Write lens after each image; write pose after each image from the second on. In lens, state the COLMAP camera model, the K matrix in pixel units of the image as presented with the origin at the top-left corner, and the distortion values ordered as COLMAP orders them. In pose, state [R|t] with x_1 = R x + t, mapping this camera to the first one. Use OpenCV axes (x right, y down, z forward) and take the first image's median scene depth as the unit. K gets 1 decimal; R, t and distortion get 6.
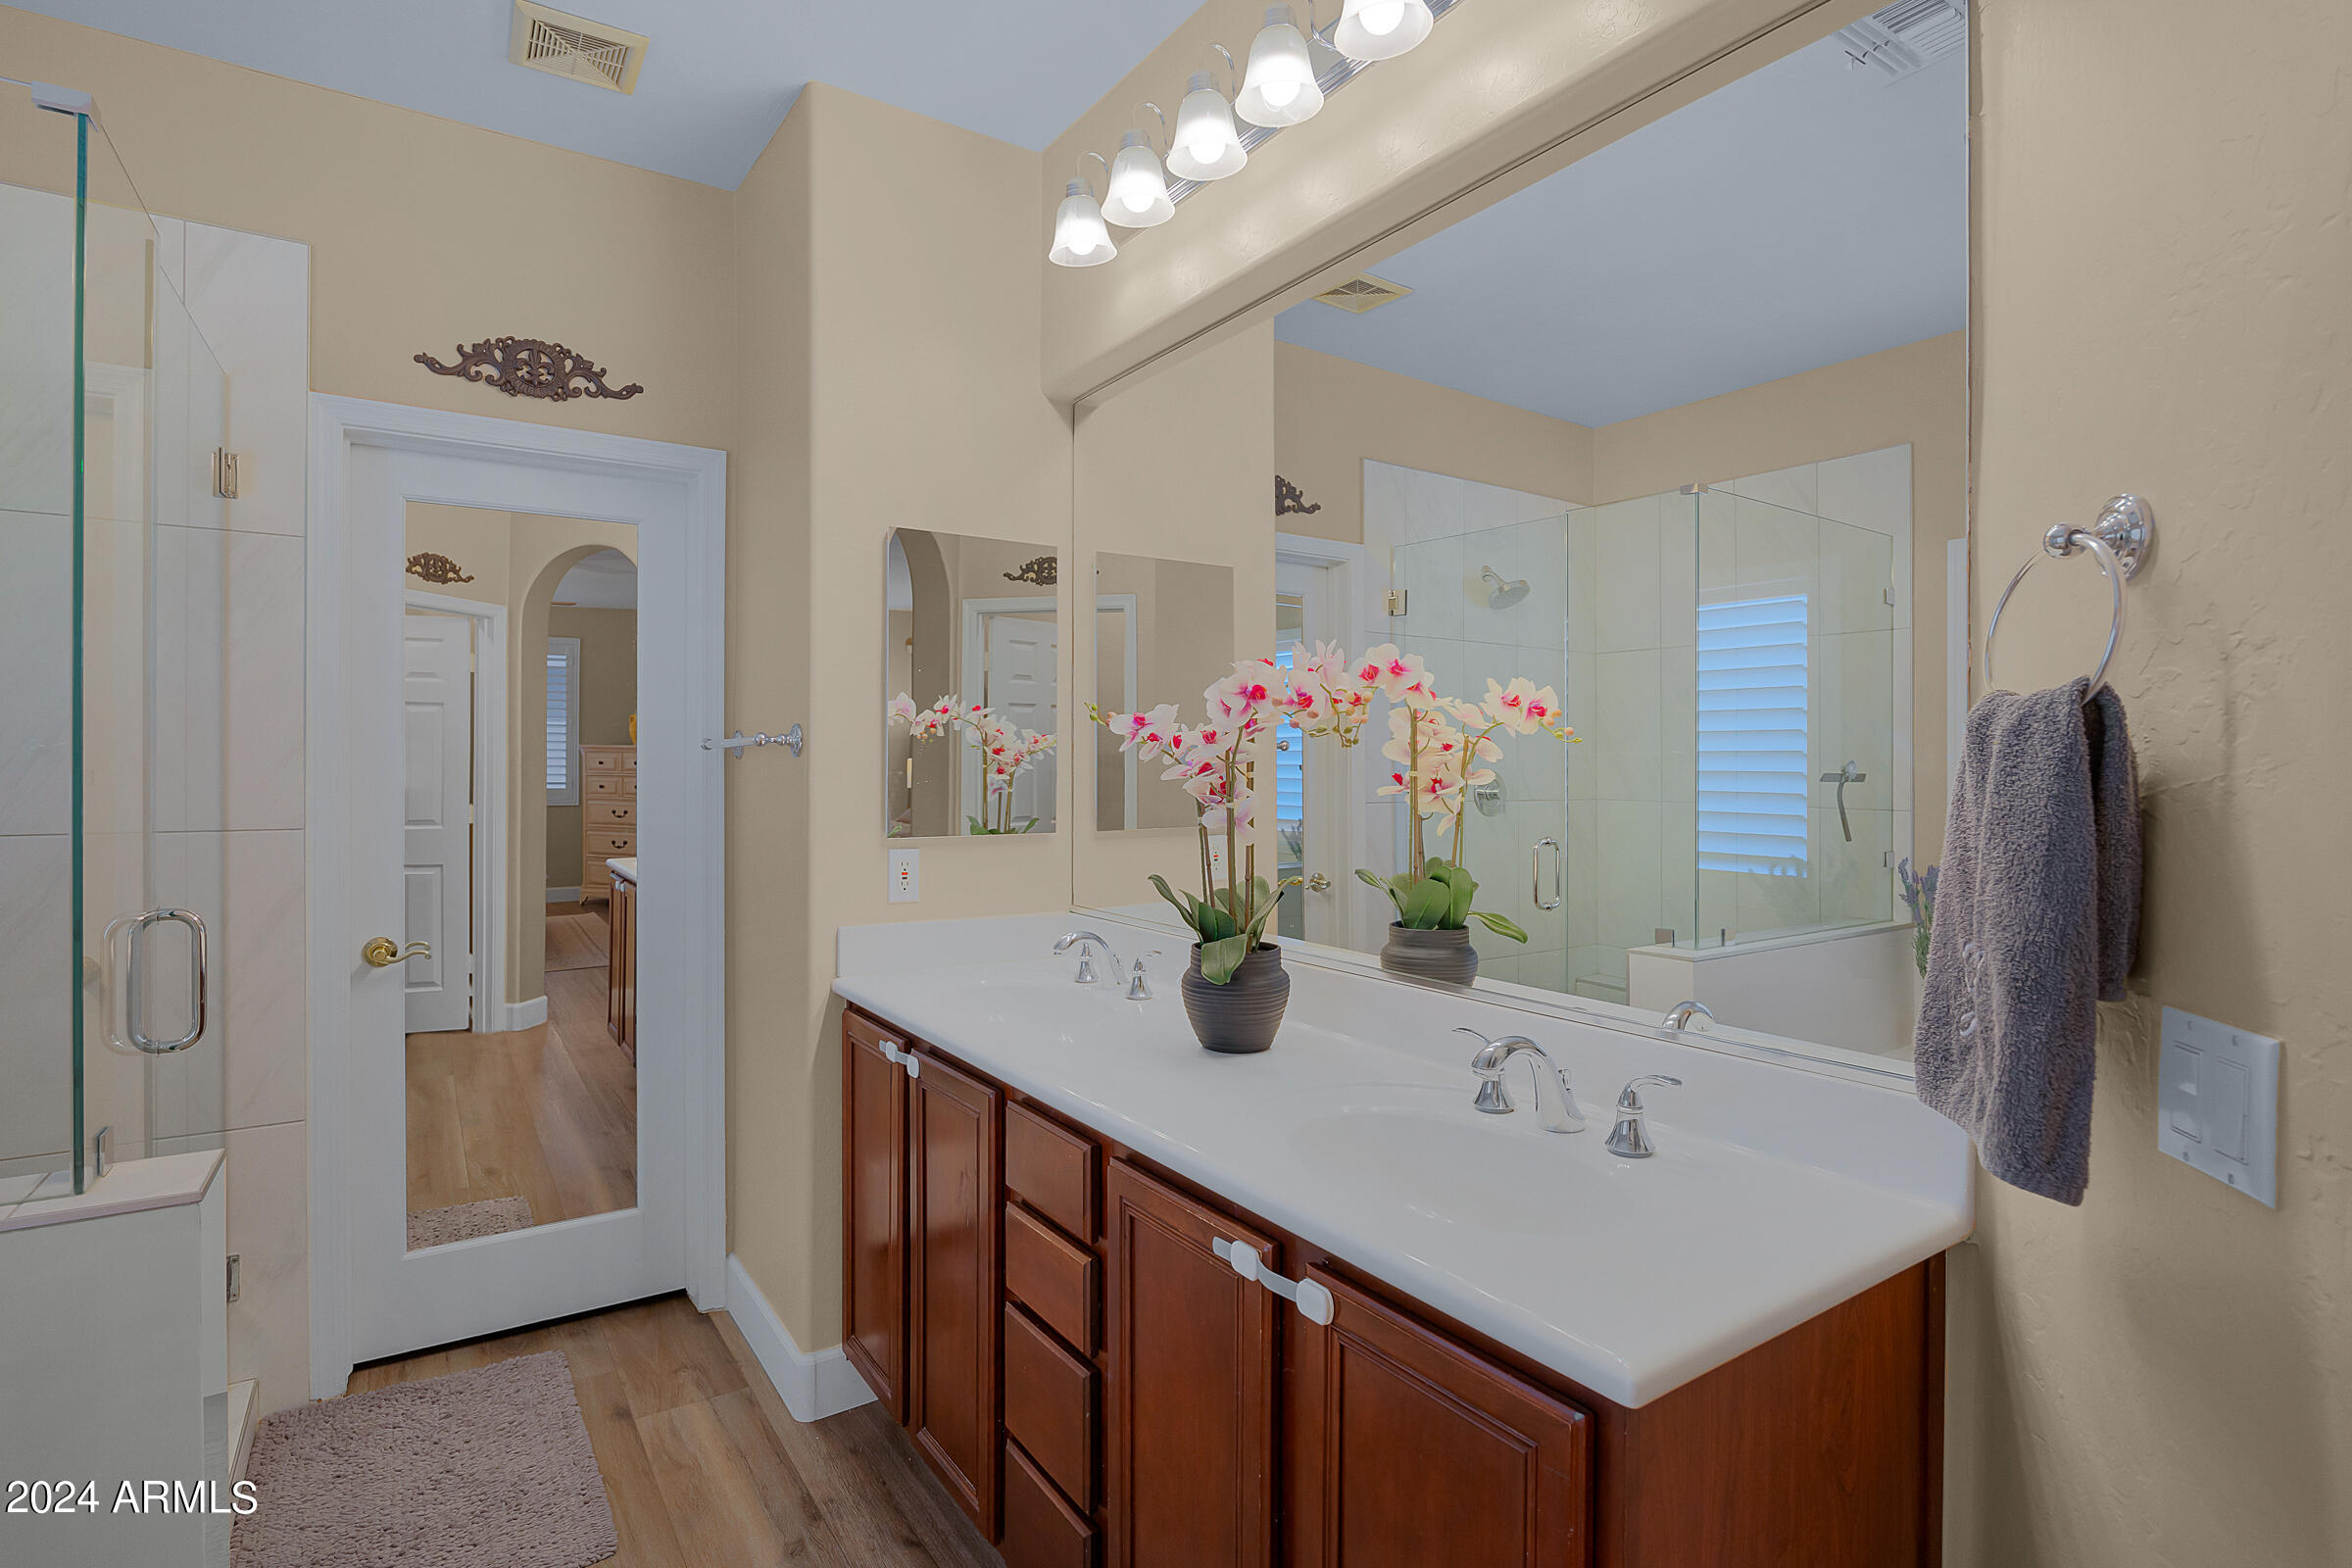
lens RADIAL K [[1125.1, 0, 1153.9], [0, 1125.1, 779.4], [0, 0, 1]] dist [-0.015358, 0.000027]
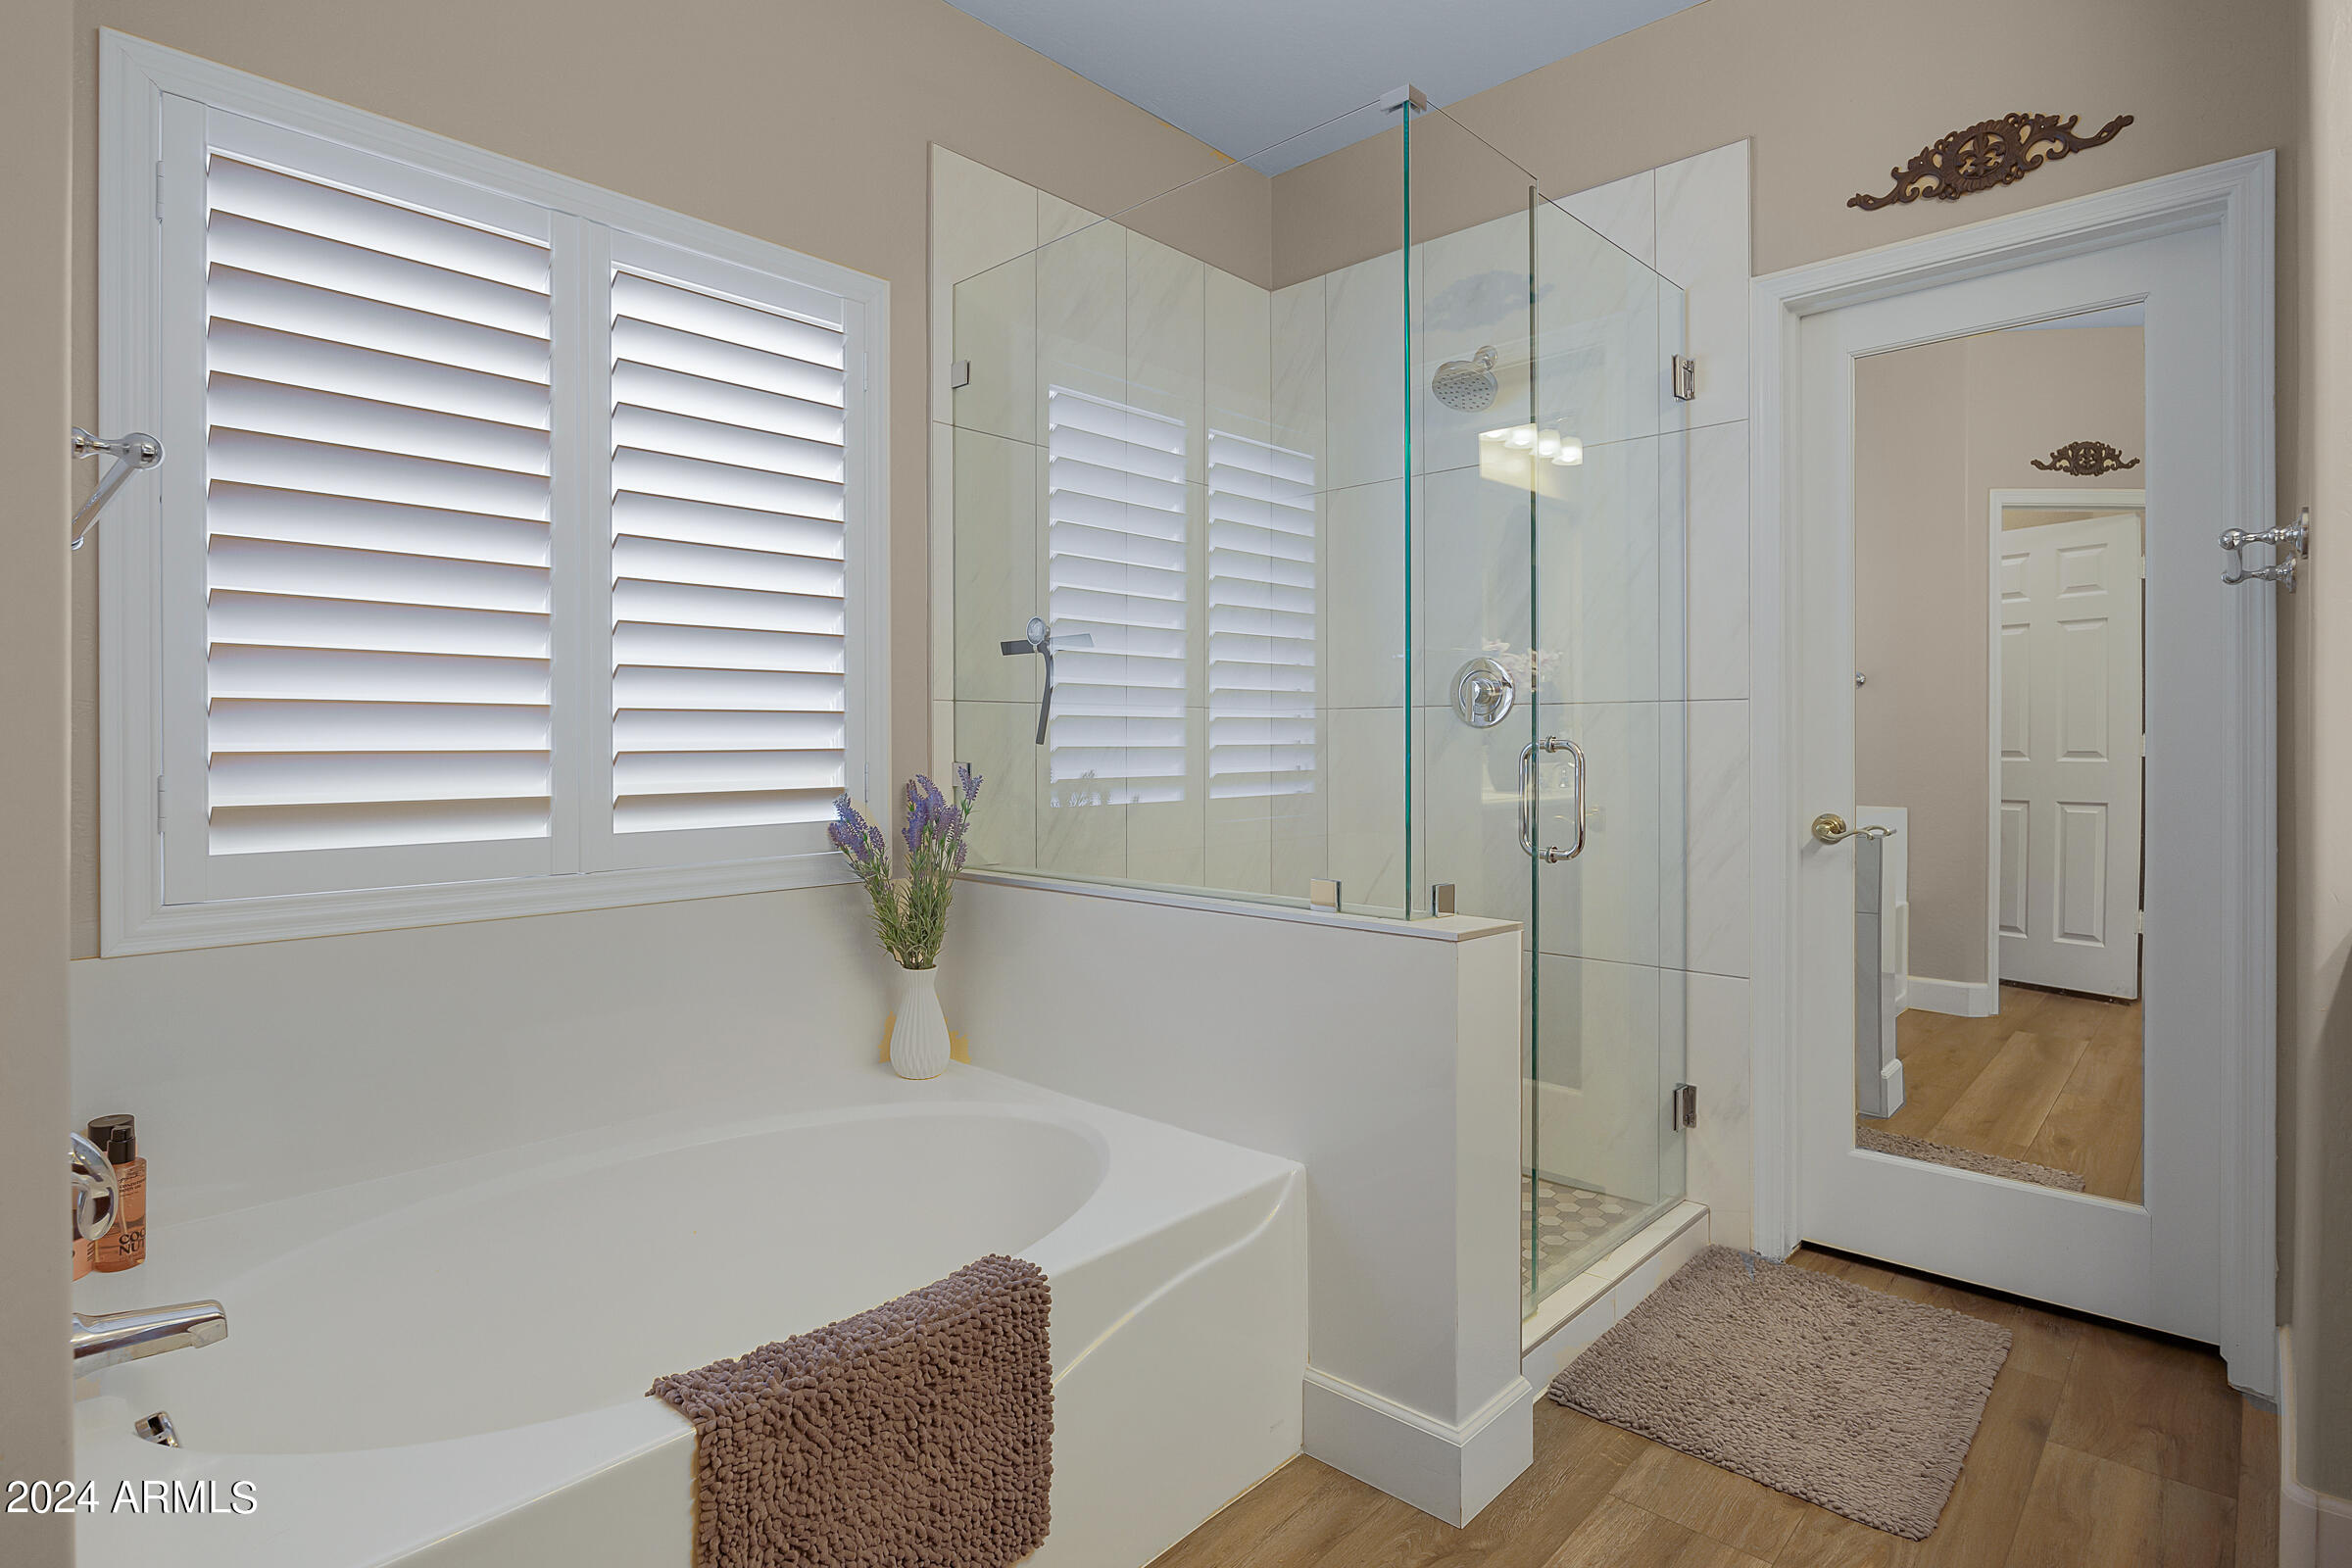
lens RADIAL K [[1190.9, 0, 1180.5], [0, 1190.9, 755.6], [0, 0, 1]] dist [-0.003637, -0.000871]
pose [[0.249261, 0.008813, -0.968396, 0.171369], [-0.004004, 0.999959, 0.008070, 0.082303], [0.968428, 0.001866, 0.249286, 0.187905]]
